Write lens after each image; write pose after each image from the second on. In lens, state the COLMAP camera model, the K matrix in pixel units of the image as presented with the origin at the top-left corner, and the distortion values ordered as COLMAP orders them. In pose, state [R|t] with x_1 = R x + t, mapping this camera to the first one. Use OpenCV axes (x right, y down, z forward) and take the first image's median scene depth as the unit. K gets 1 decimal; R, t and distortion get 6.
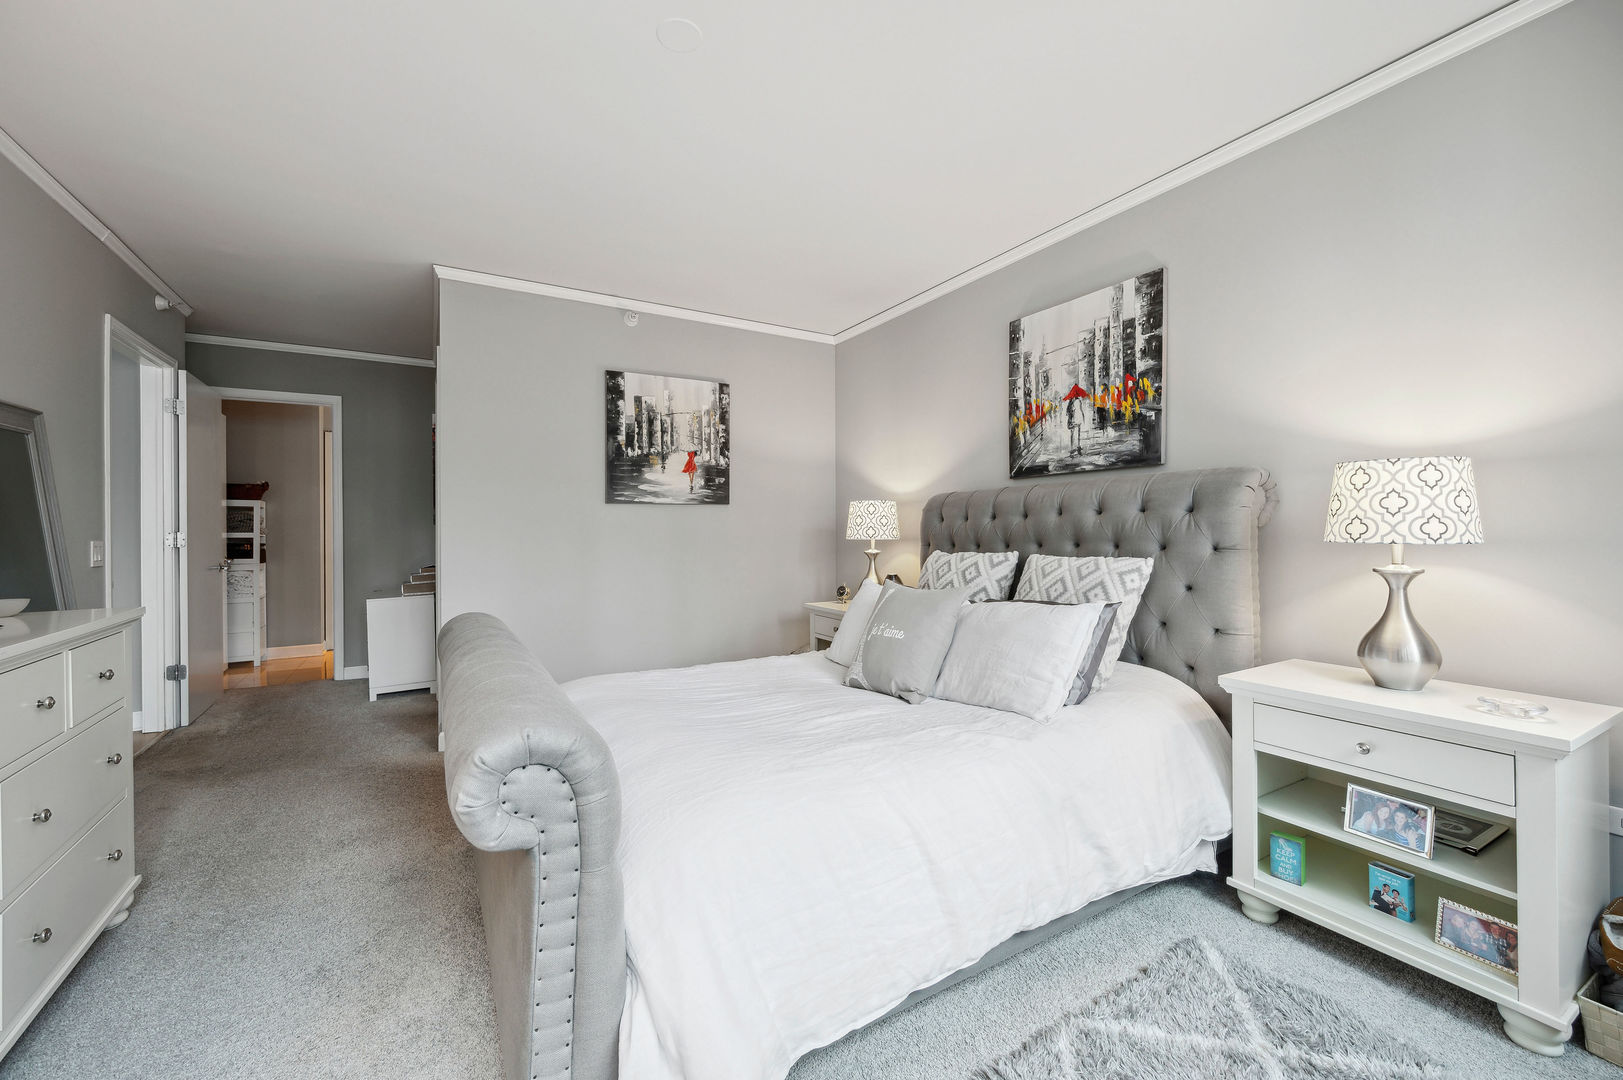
lens RADIAL K [[647.3, 0, 812.7], [0, 647.3, 537.9], [0, 0, 1]] dist [-0.000377, 0.000240]
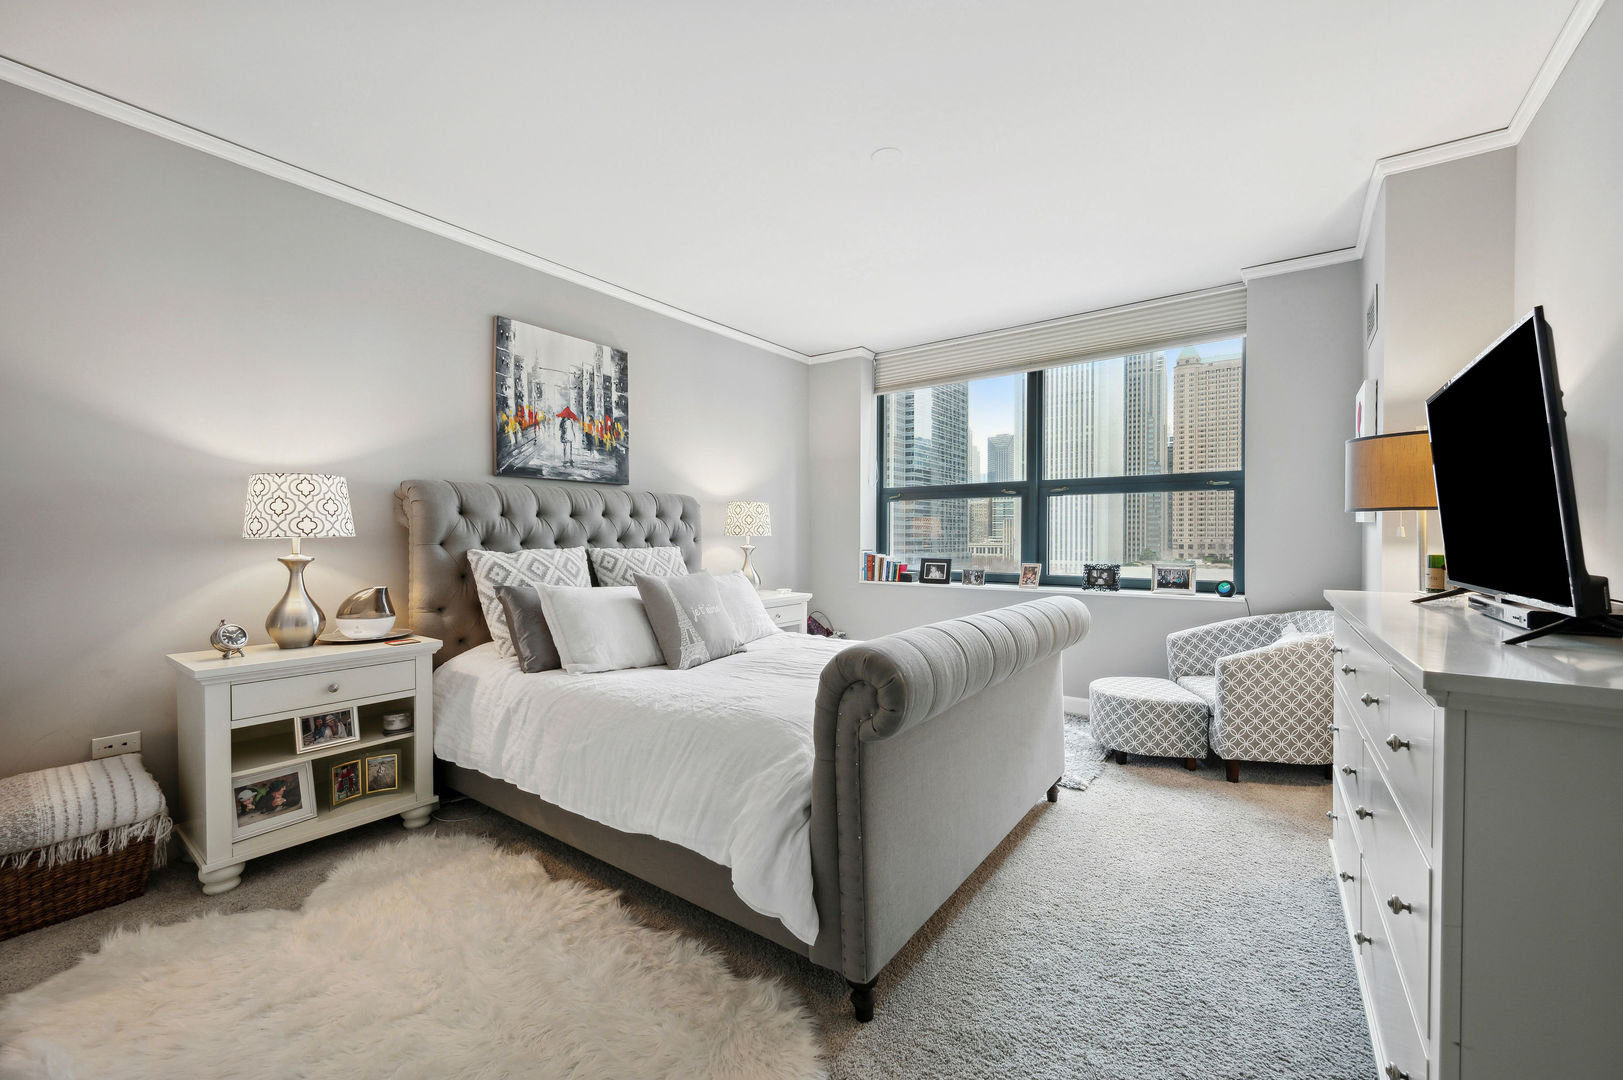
lens RADIAL K [[647.3, 0, 812.7], [0, 647.3, 537.9], [0, 0, 1]] dist [-0.000377, 0.000240]
pose [[-0.393938, -0.005695, 0.919119, -0.882258], [0.002999, 0.999968, 0.007481, -0.002472], [-0.919132, 0.005703, -0.393908, 1.065814]]
